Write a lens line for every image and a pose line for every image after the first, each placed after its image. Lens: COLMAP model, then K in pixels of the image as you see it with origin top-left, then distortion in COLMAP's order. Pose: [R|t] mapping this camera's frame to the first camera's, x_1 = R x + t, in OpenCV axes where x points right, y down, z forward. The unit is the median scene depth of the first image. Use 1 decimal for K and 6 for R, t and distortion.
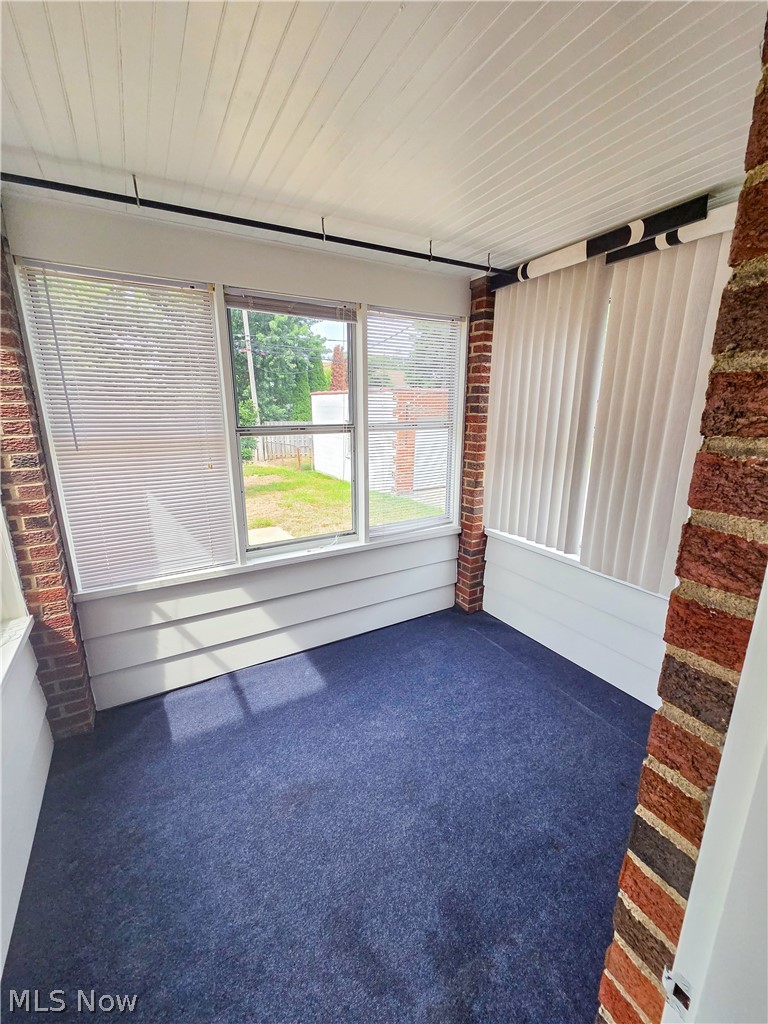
lens RADIAL K [[414.1, 0, 379.7], [0, 414.1, 514.0], [0, 0, 1]] dist [0.007842, -0.000281]
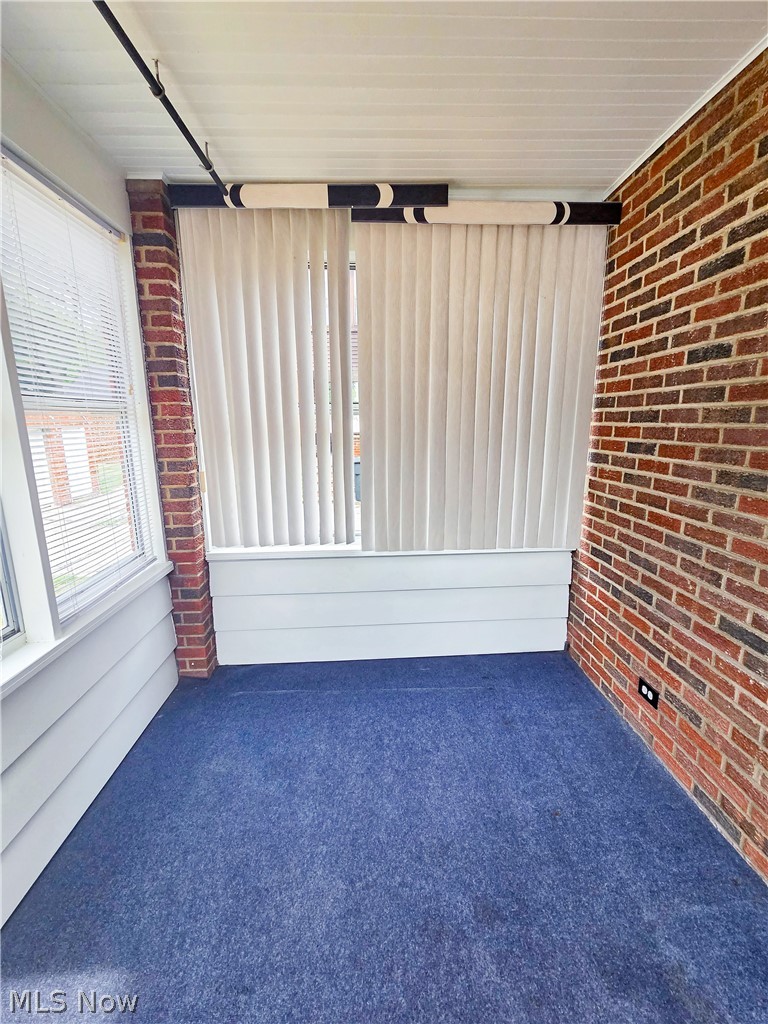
lens RADIAL K [[443.7, 0, 384.4], [0, 443.7, 513.0], [0, 0, 1]] dist [0.002314, 0.000889]
pose [[0.458415, -0.185427, 0.869179, -0.285831], [0.232814, 0.968894, 0.083911, -0.026803], [-0.857703, 0.163891, 0.487325, 0.404476]]
